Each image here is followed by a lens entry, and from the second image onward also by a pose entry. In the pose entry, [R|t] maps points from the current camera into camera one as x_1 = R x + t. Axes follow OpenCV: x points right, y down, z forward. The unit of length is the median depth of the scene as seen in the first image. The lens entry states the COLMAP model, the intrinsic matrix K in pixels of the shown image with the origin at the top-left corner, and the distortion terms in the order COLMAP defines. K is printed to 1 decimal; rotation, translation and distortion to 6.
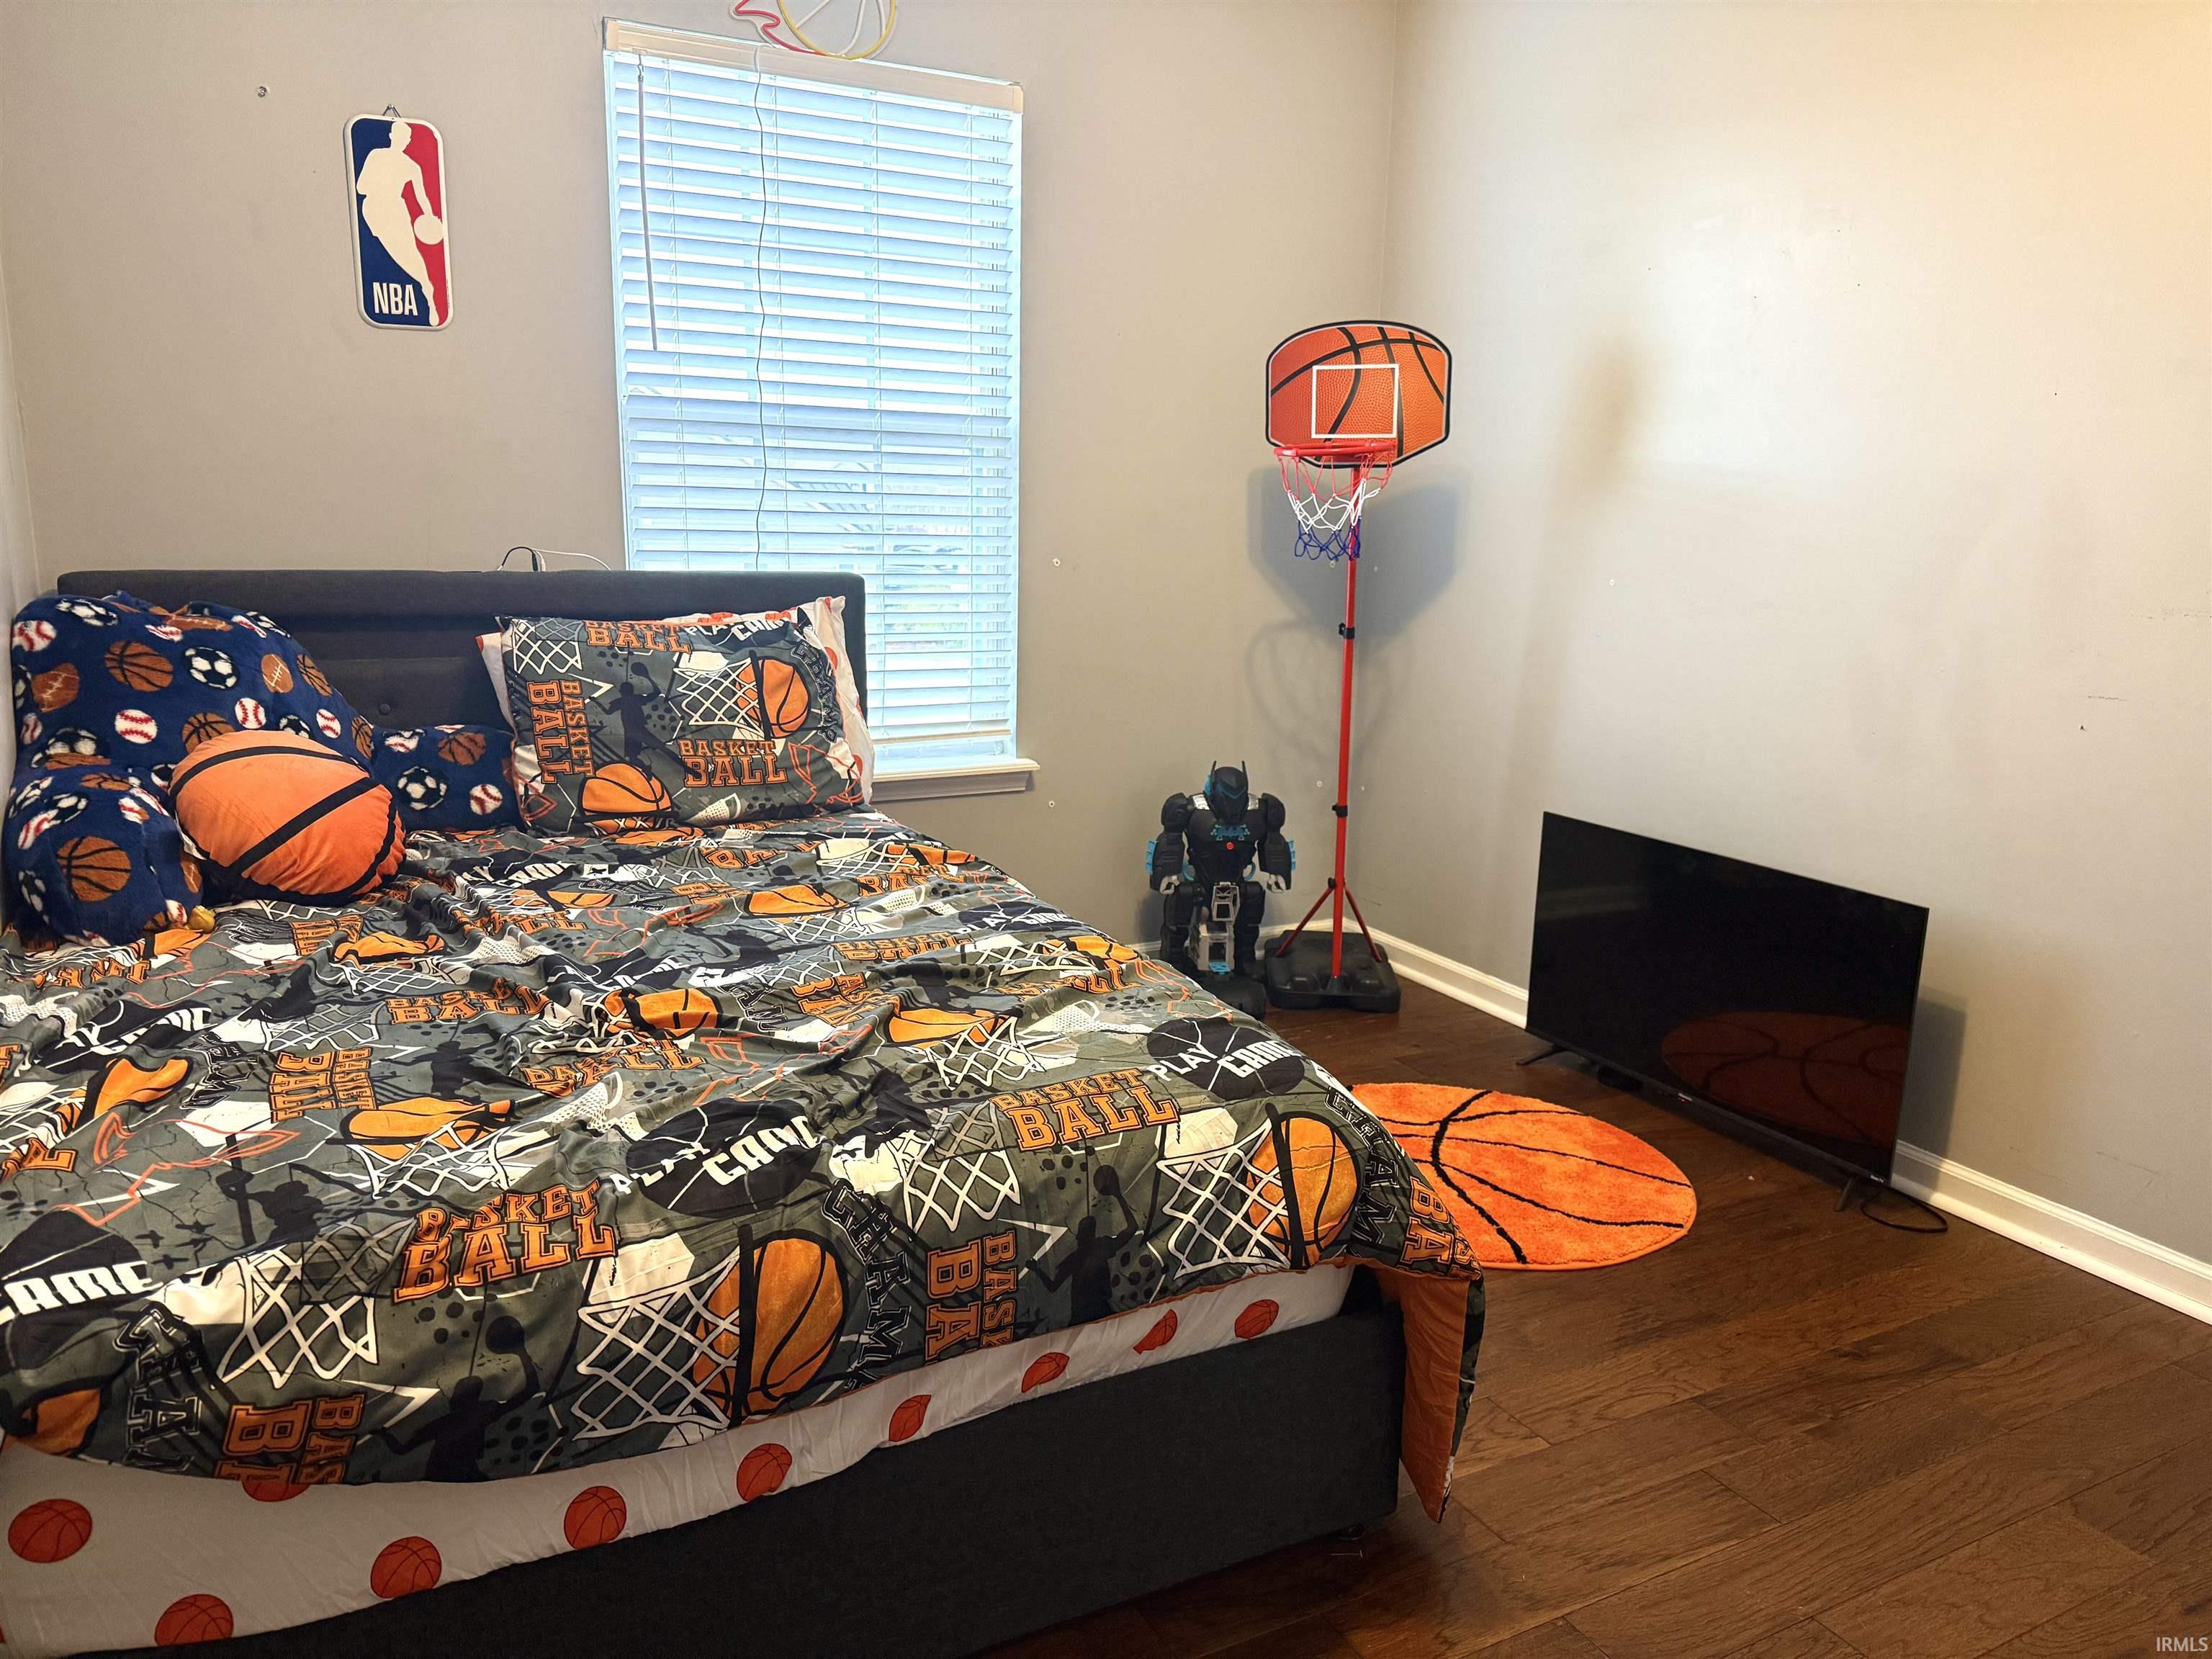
lens RADIAL K [[1562.2, 0, 1121.8], [0, 1562.2, 833.1], [0, 0, 1]] dist [0.045631, -0.053321]
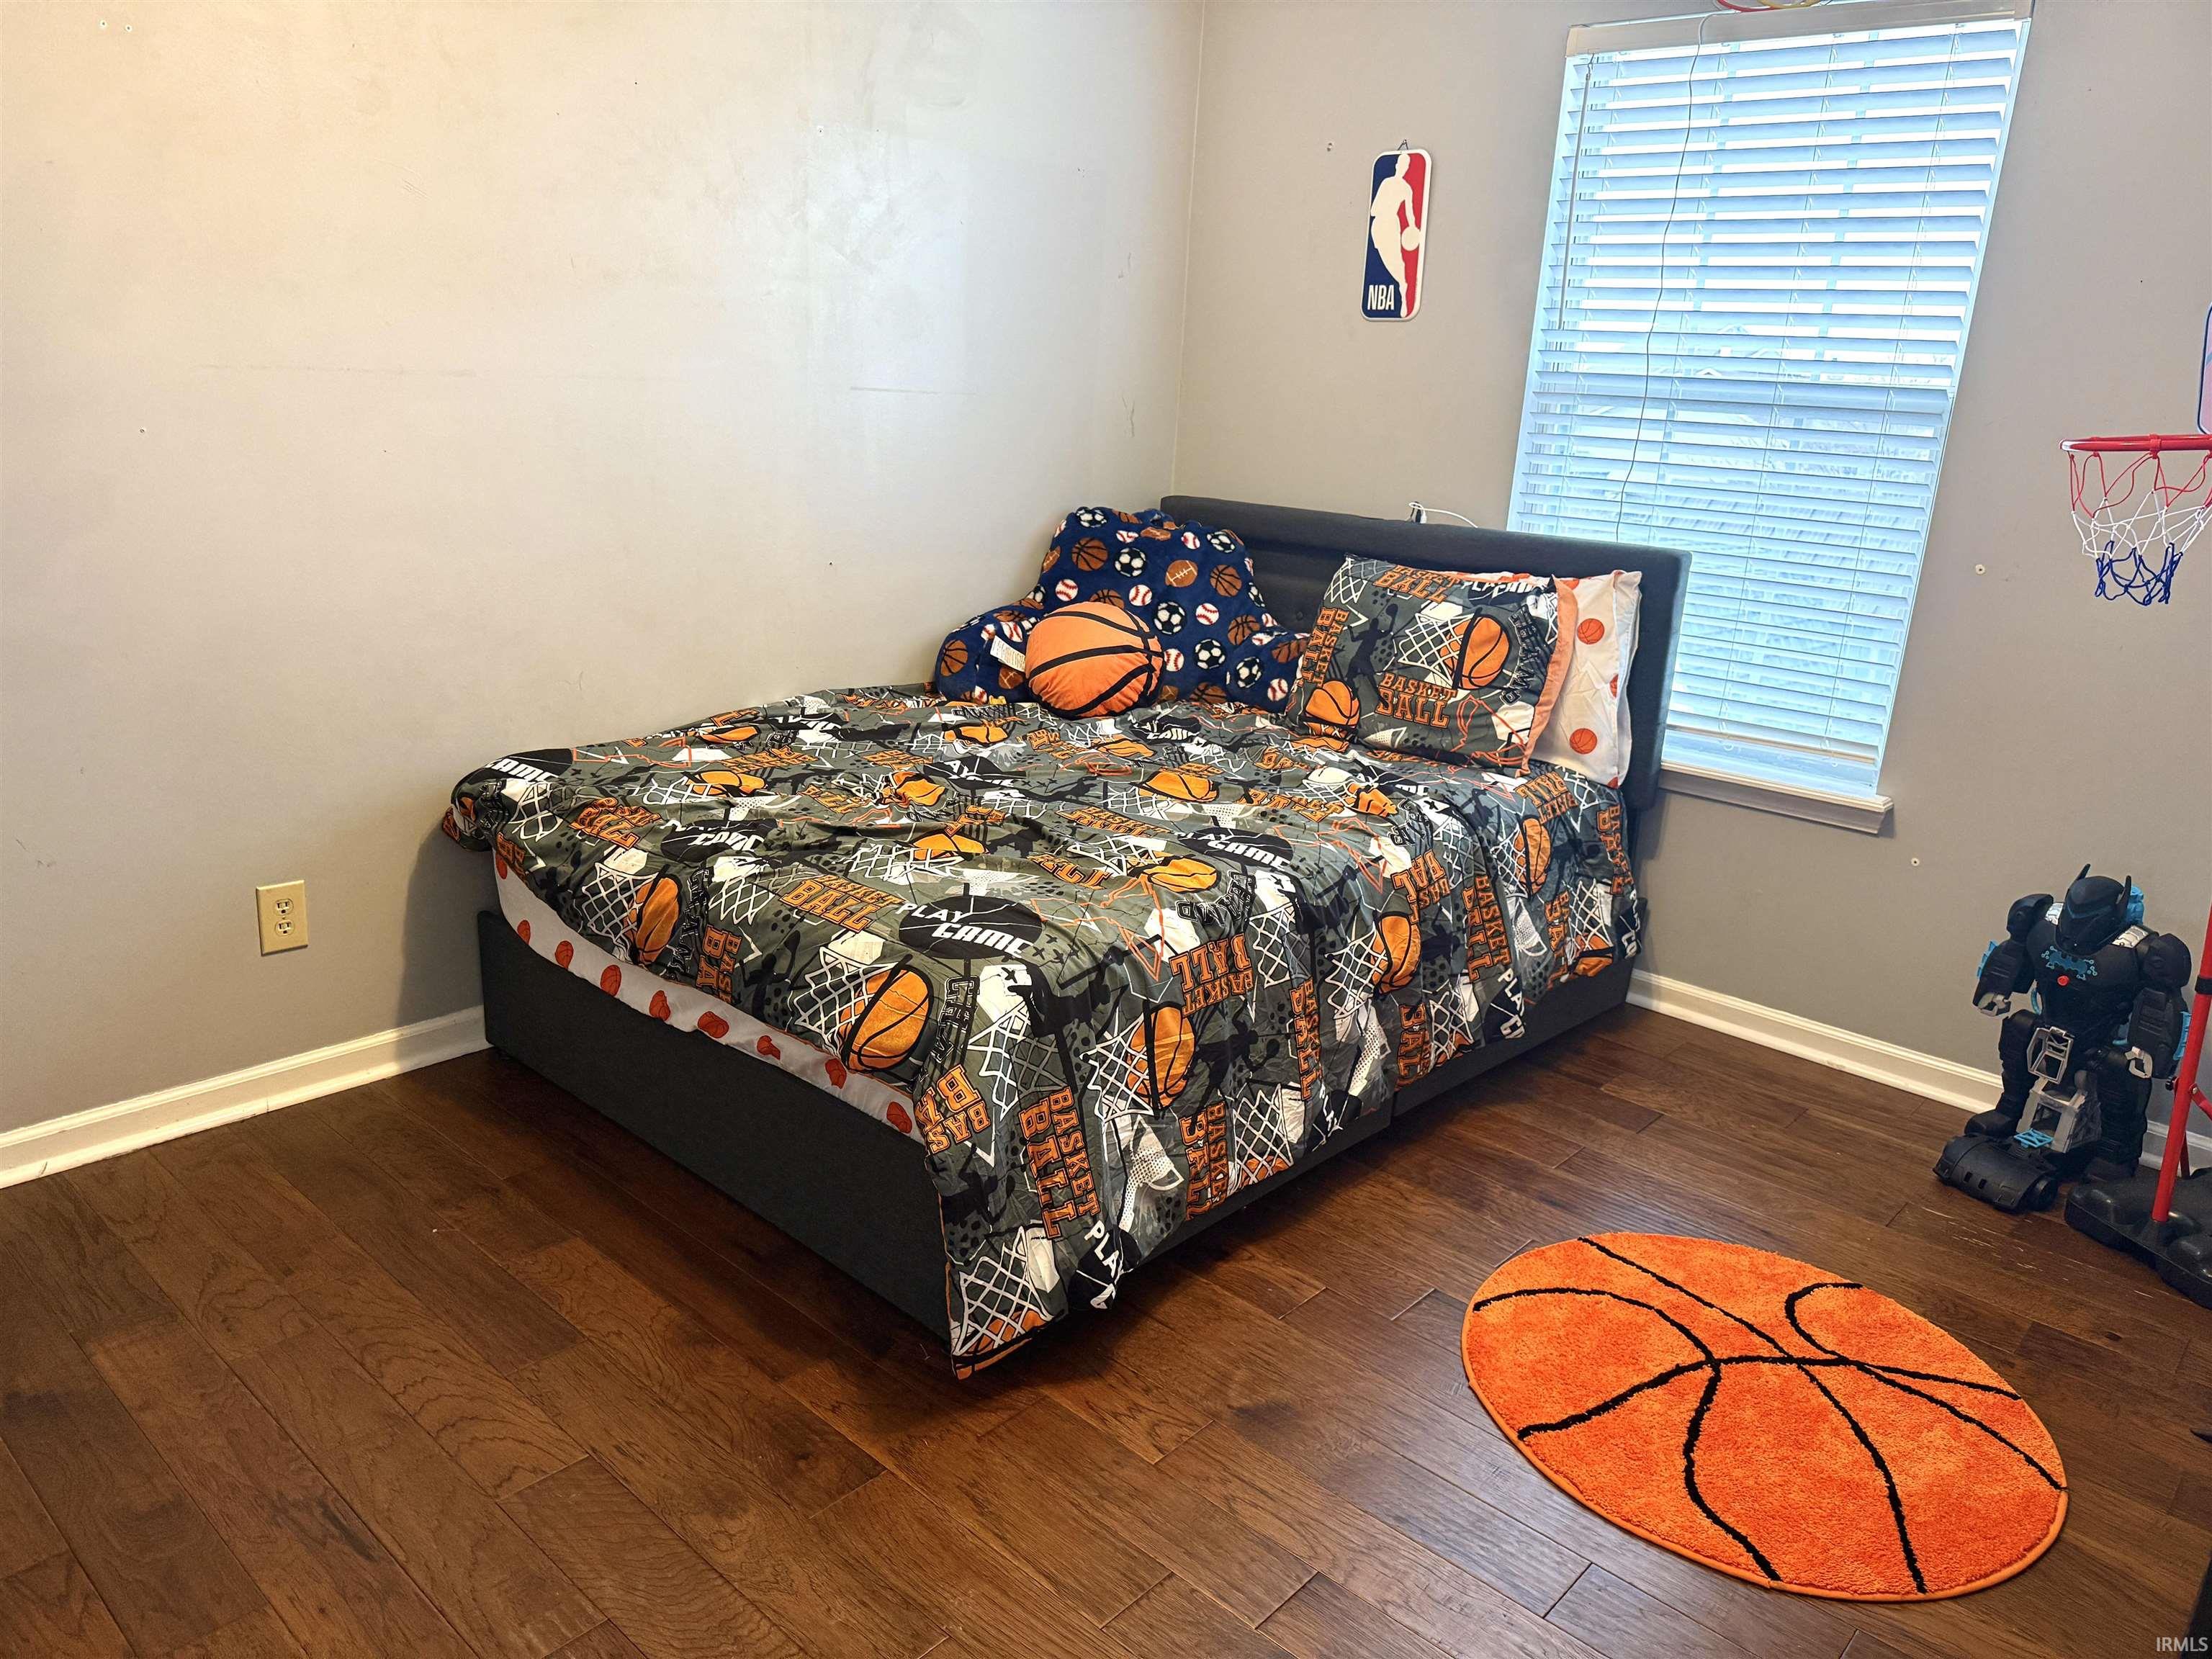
lens RADIAL K [[1564.0, 0, 1099.0], [0, 1564.0, 870.0], [0, 0, 1]] dist [0.071674, -0.138796]
pose [[0.311229, 0.277609, -0.908884, 0.777532], [-0.236540, 0.948913, 0.208837, -0.116789], [0.920427, 0.149991, 0.360995, 0.415575]]
